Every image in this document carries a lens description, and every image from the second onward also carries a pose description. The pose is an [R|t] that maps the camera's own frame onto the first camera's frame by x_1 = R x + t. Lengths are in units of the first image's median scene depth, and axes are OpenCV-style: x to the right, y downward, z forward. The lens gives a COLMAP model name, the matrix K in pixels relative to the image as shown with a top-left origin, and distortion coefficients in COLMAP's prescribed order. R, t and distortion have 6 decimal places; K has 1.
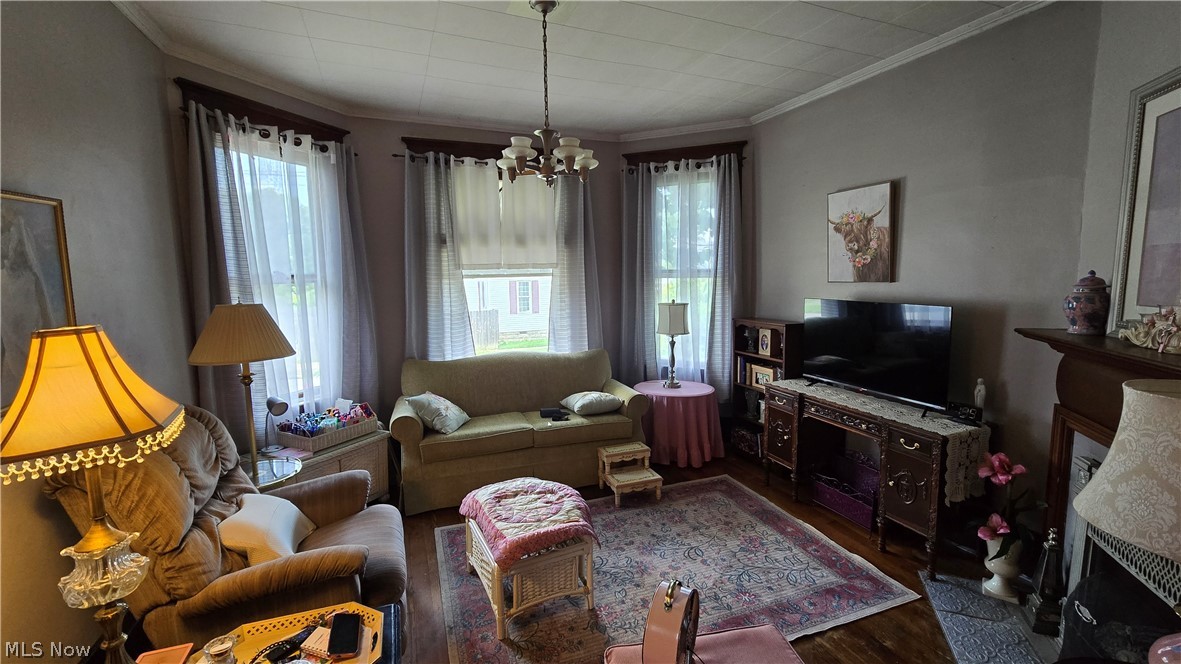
lens RADIAL K [[479.4, 0, 587.7], [0, 479.4, 329.9], [0, 0, 1]] dist [-0.008679, 0.000064]
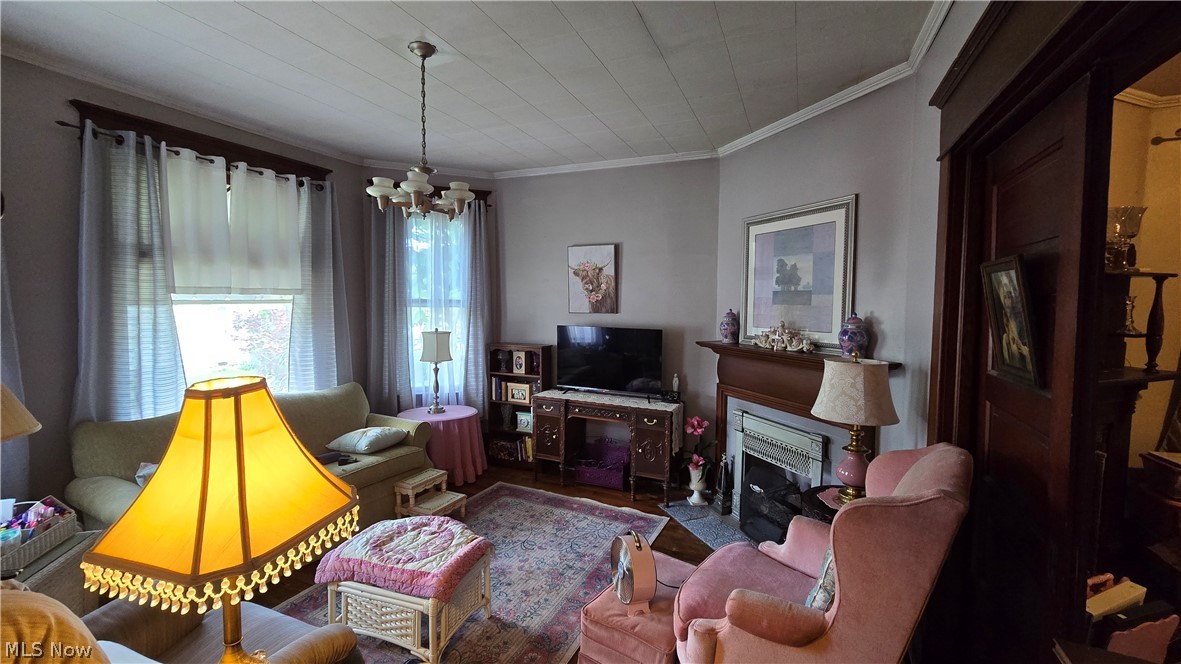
lens RADIAL K [[479.4, 0, 587.7], [0, 479.4, 329.9], [0, 0, 1]] dist [-0.008679, 0.000064]
pose [[0.718912, -0.020318, 0.694804, -0.376094], [0.057852, 0.997854, -0.030678, -0.010103], [-0.692689, 0.062251, 0.718545, 0.022520]]
